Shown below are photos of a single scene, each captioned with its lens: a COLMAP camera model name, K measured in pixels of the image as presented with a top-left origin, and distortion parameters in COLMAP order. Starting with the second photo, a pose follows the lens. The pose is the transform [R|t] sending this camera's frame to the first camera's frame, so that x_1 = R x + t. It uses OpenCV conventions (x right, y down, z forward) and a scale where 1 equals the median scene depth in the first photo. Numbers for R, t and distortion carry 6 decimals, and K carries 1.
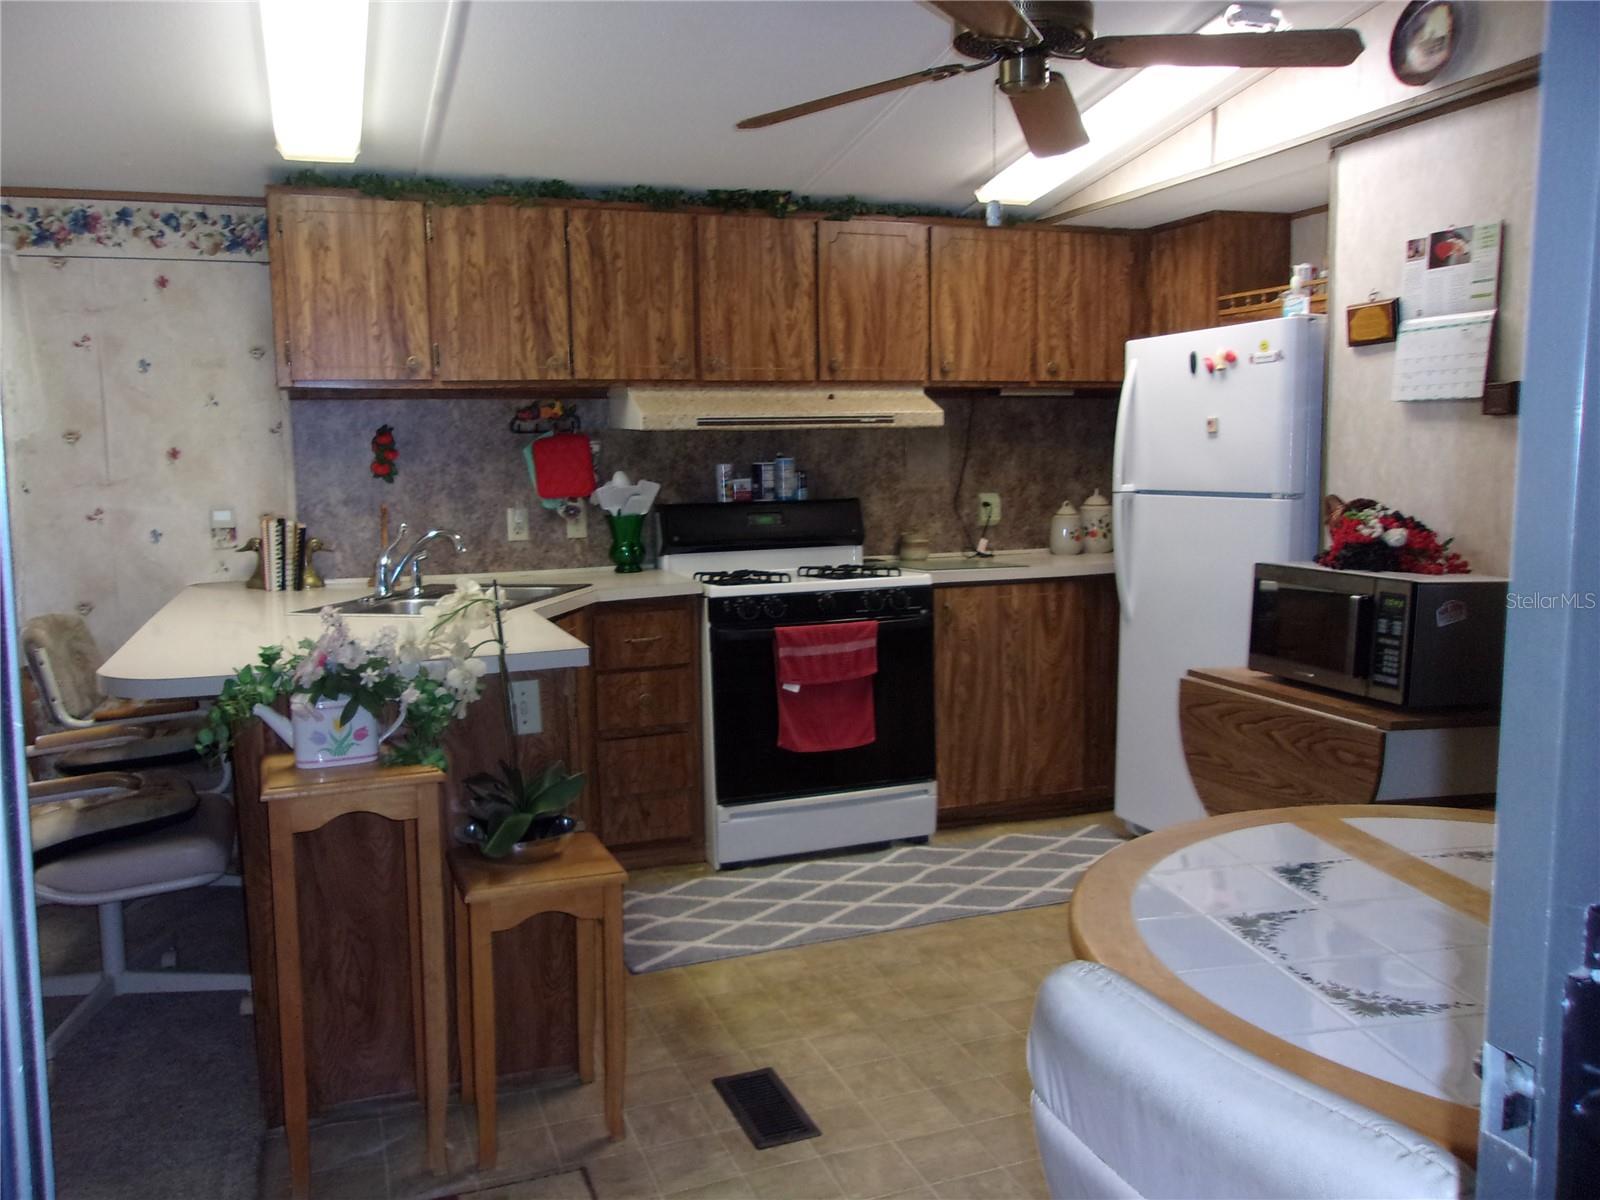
lens RADIAL K [[1279.9, 0, 773.4], [0, 1279.9, 606.4], [0, 0, 1]] dist [-0.029570, 0.058320]
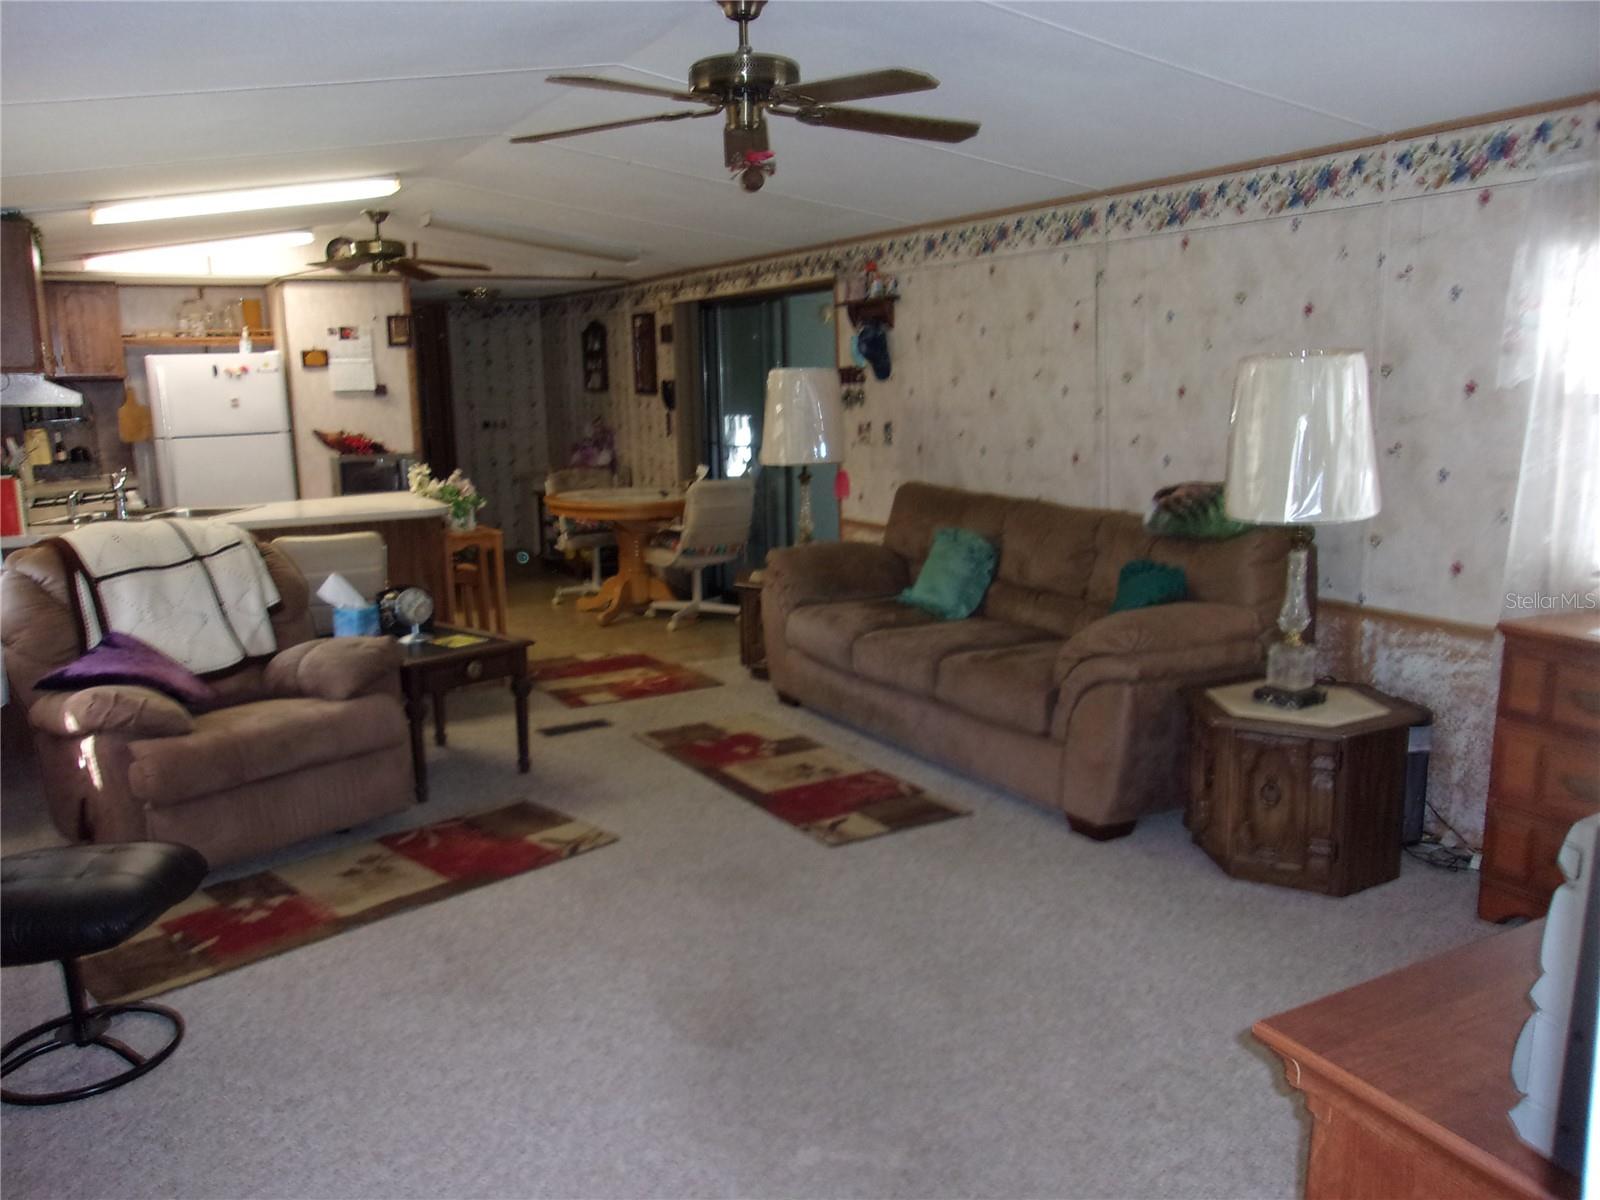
lens RADIAL K [[1279.9, 0, 792.8], [0, 1279.9, 598.5], [0, 0, 1]] dist [-0.029570, 0.058320]
pose [[-0.159862, -0.158951, 0.974258, -1.709864], [0.143232, 0.972771, 0.182211, -0.072544], [-0.976693, 0.168674, -0.132742, 0.411981]]
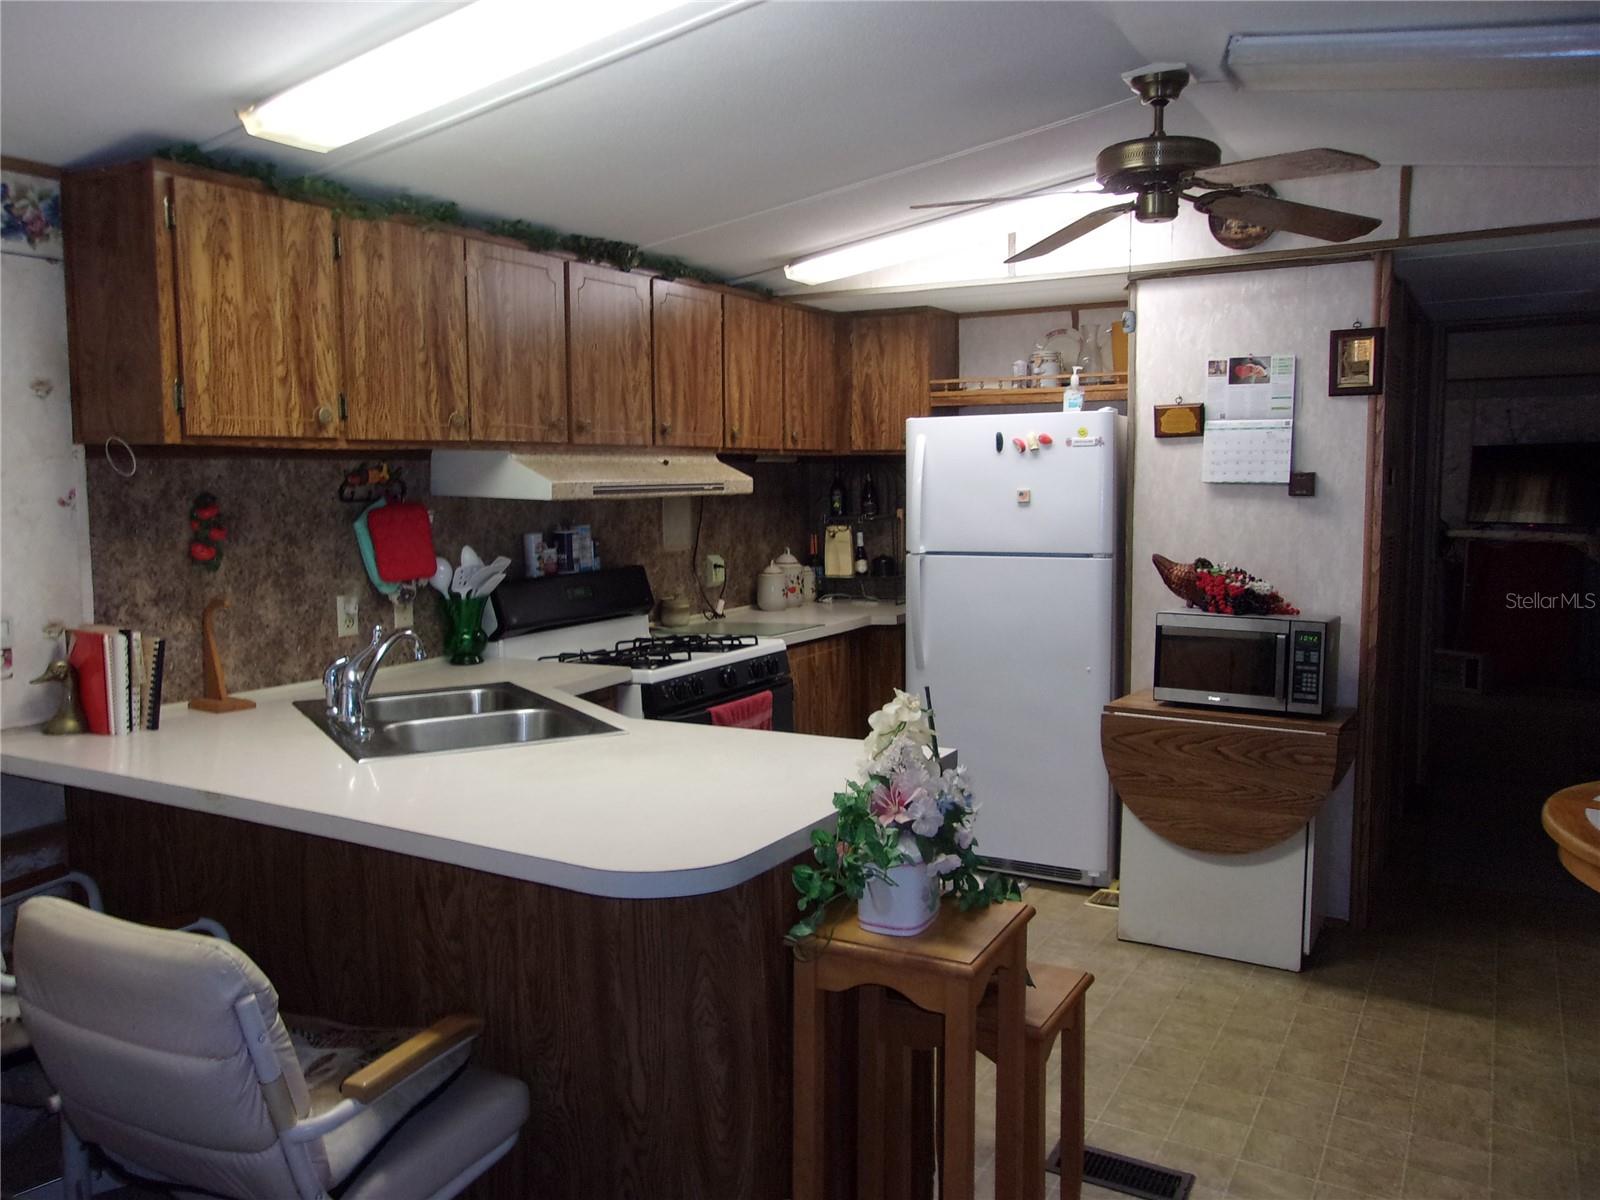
lens RADIAL K [[1279.9, 0, 785.1], [0, 1279.9, 595.1], [0, 0, 1]] dist [-0.029570, 0.058320]
pose [[0.761862, -0.051371, 0.645699, -0.541161], [0.074480, 0.997186, -0.008544, -0.053150], [-0.643443, 0.054601, 0.763544, 0.229447]]
